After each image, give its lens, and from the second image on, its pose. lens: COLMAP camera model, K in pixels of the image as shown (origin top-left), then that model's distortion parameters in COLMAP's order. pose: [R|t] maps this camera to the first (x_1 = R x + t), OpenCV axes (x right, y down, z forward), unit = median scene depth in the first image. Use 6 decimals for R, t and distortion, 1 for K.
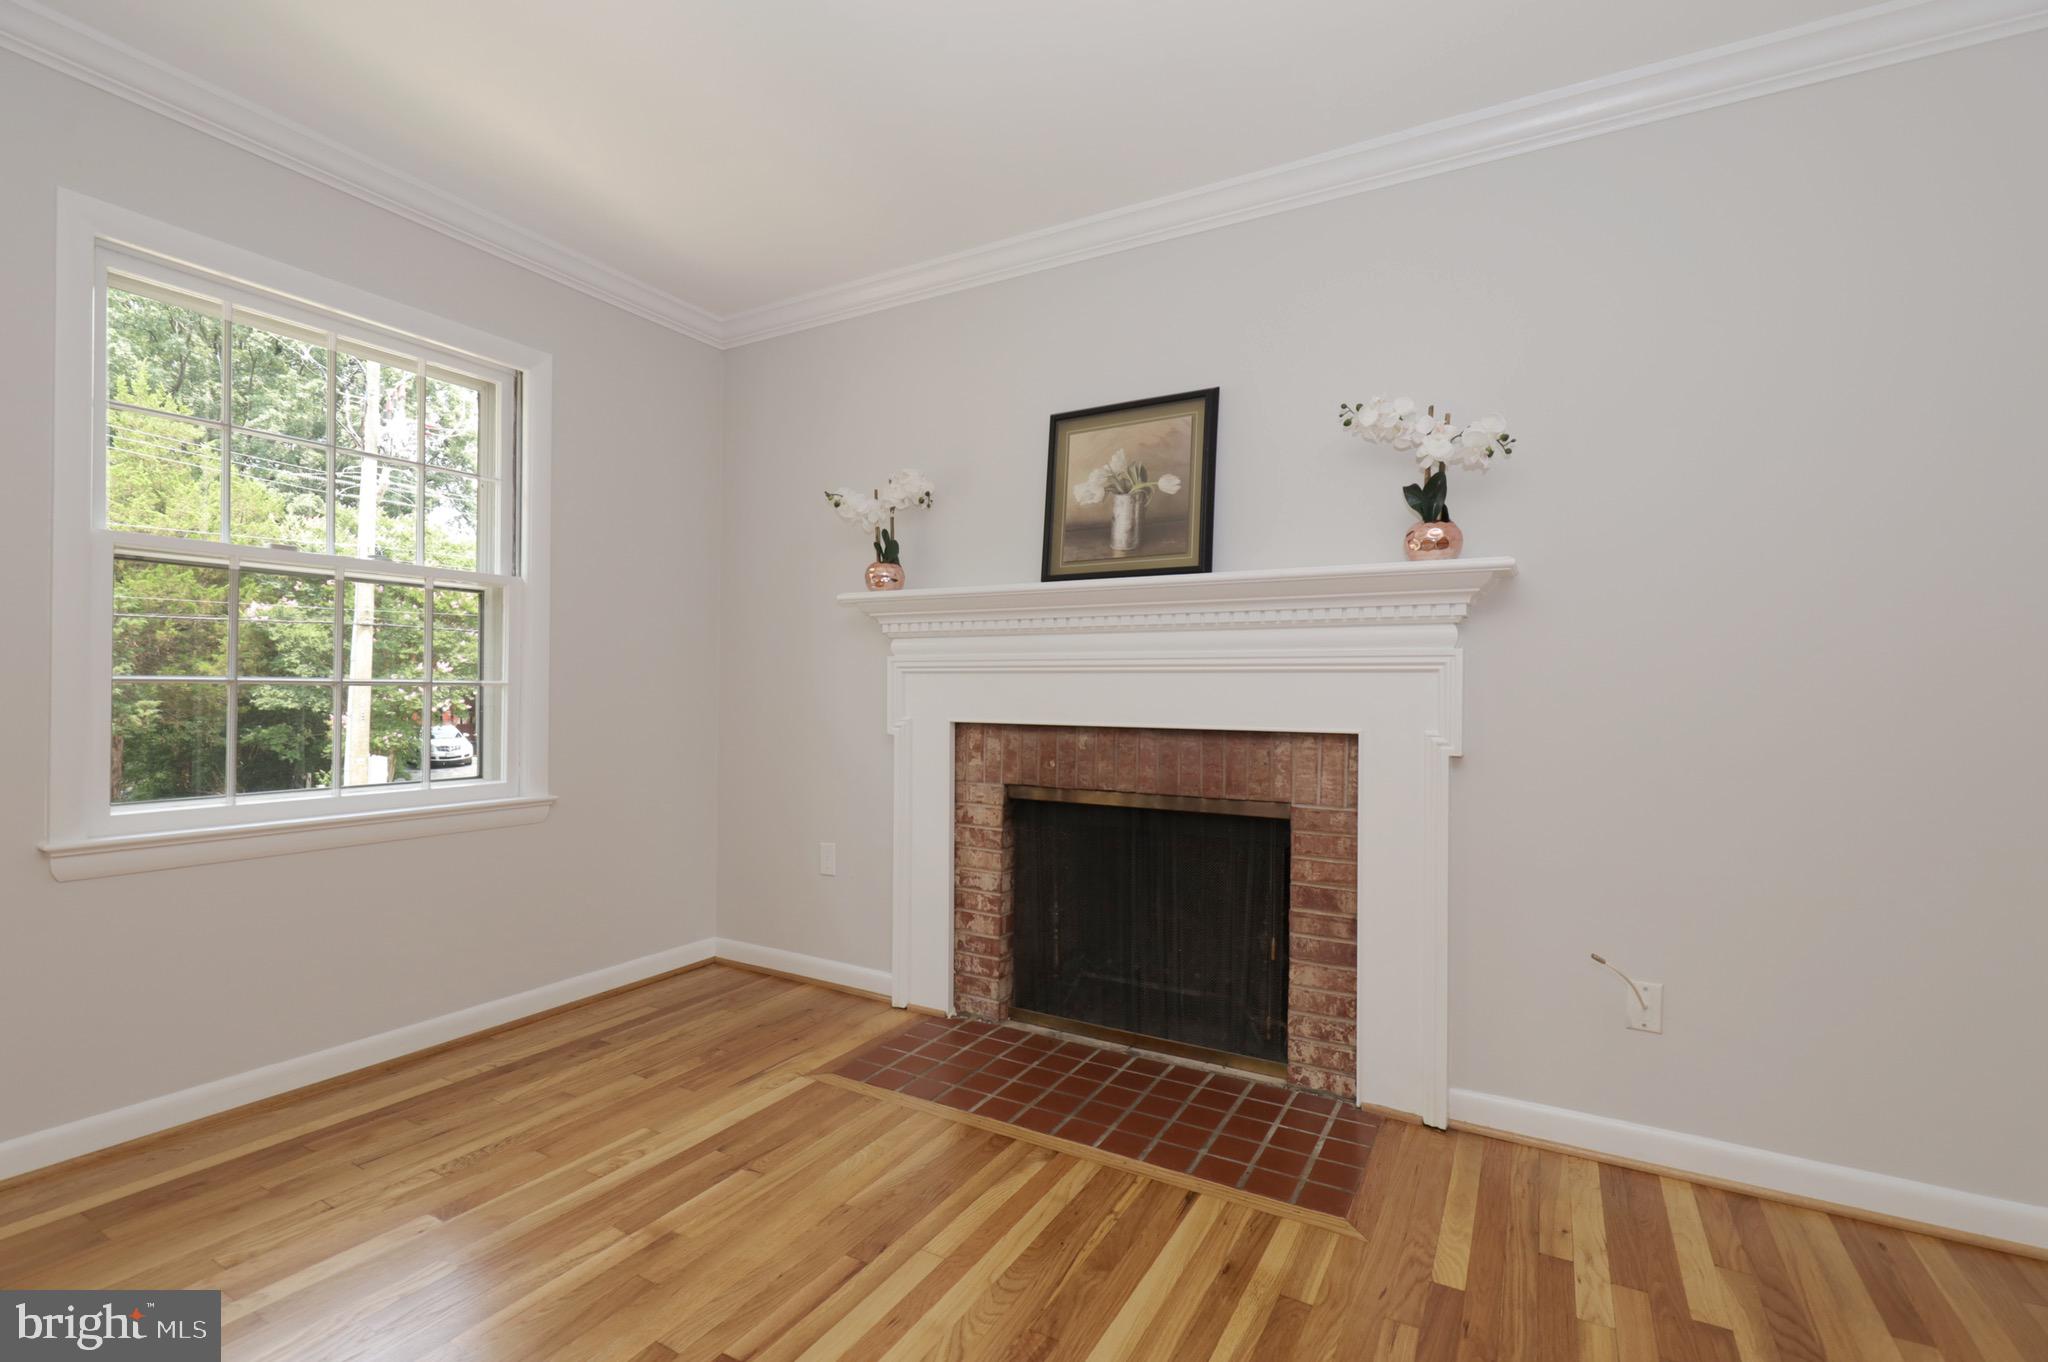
lens RADIAL K [[866.5, 0, 1057.9], [0, 866.5, 679.5], [0, 0, 1]] dist [-0.000839, -0.000141]
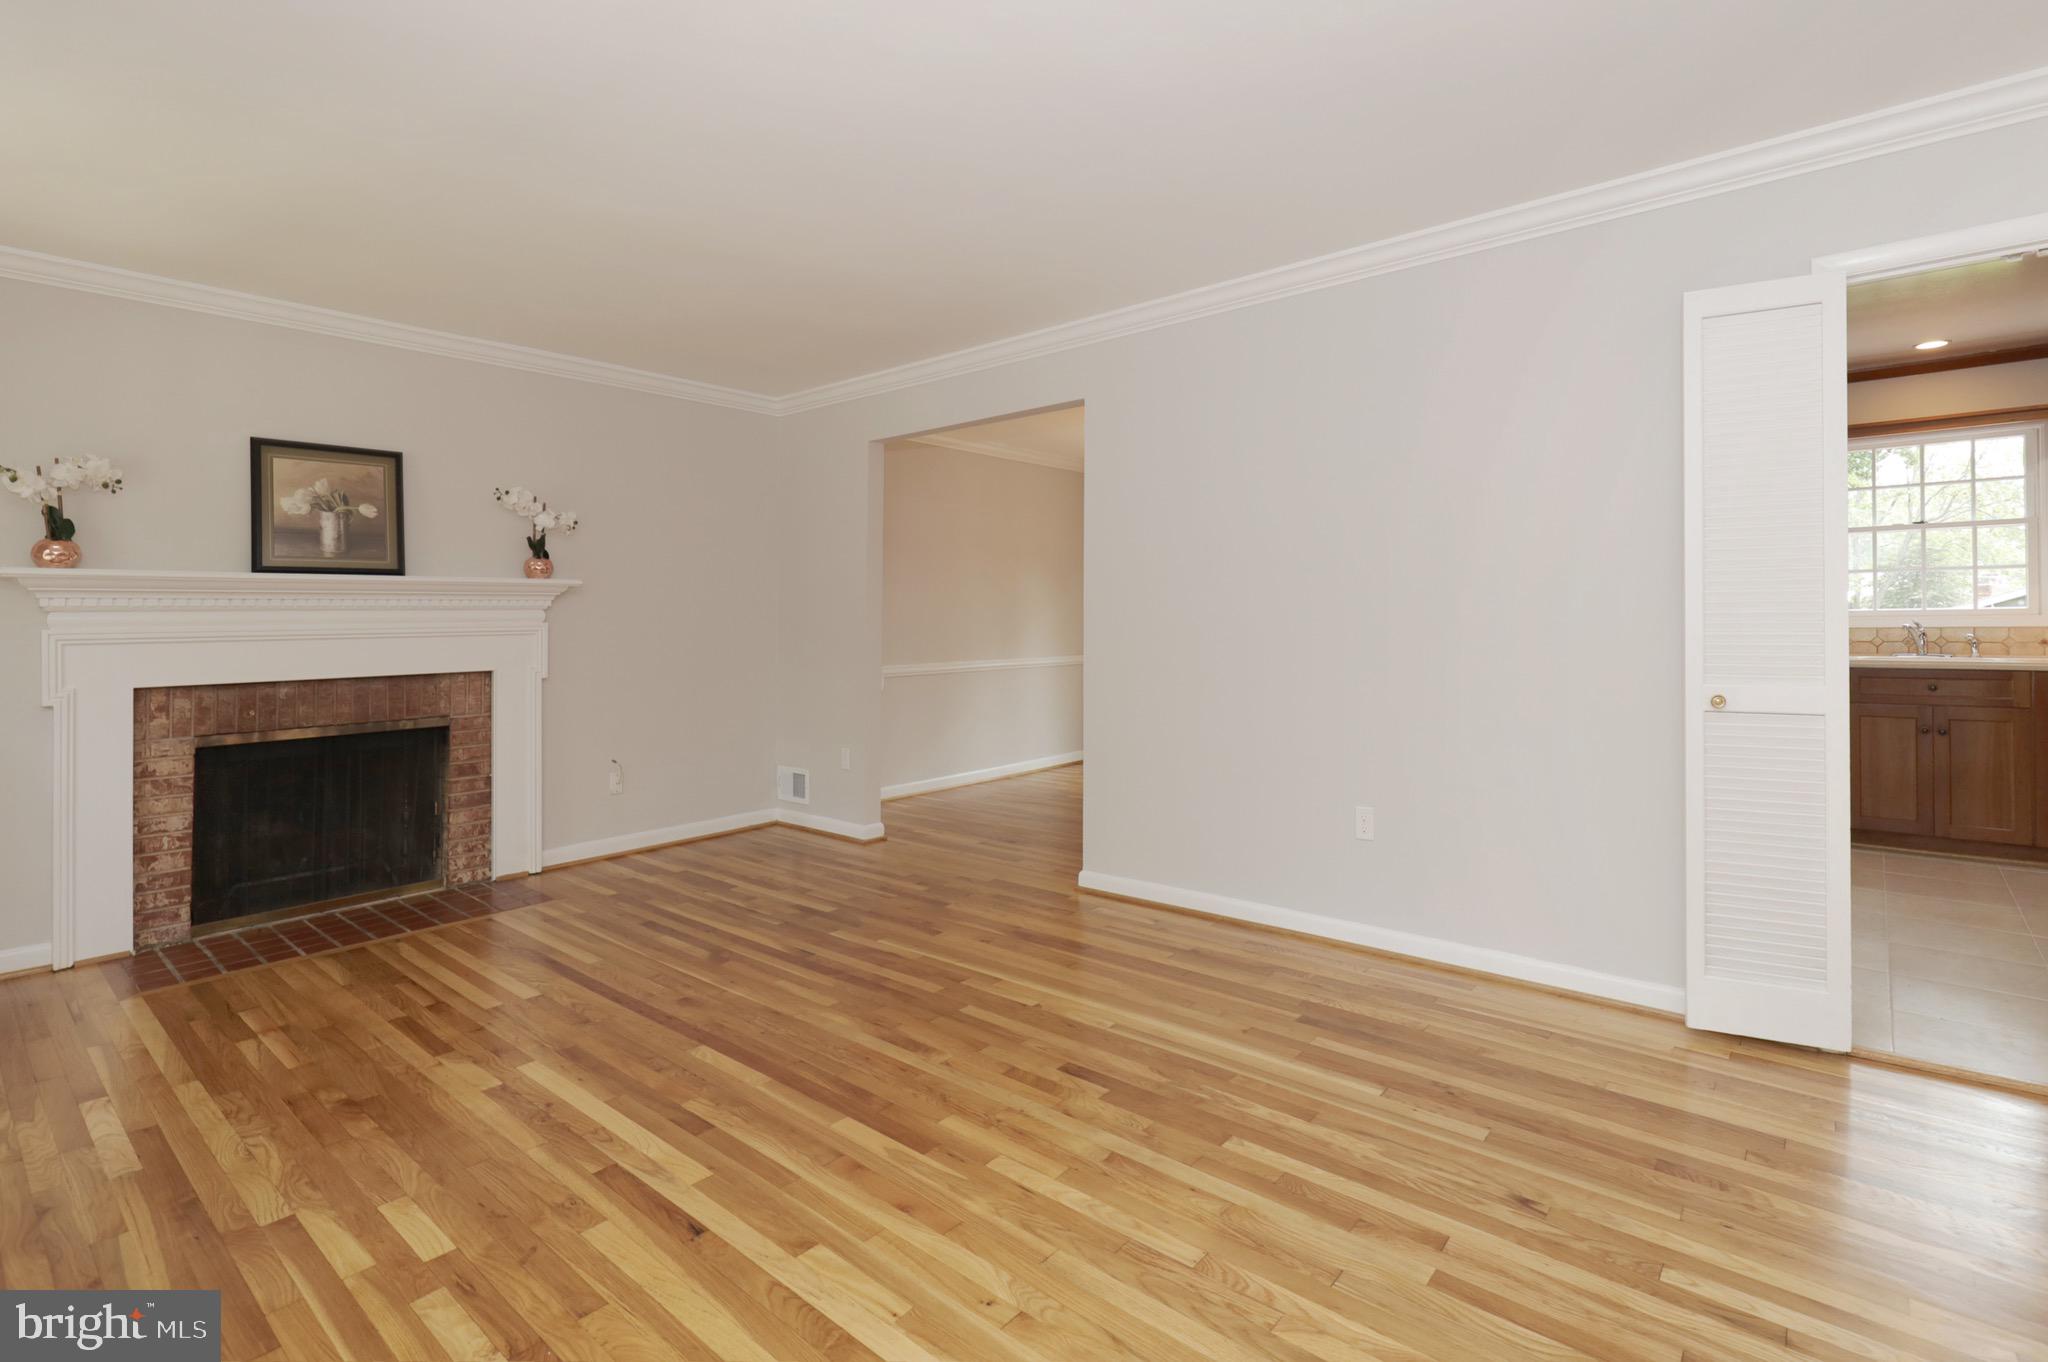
lens RADIAL K [[955.6, 0, 1027.1], [0, 955.6, 608.3], [0, 0, 1]] dist [-0.015431, -0.000213]
pose [[0.181316, -0.001094, 0.983424, -1.210819], [0.002765, 0.999996, 0.000602, -0.055581], [-0.983421, 0.002610, 0.181319, -0.378484]]
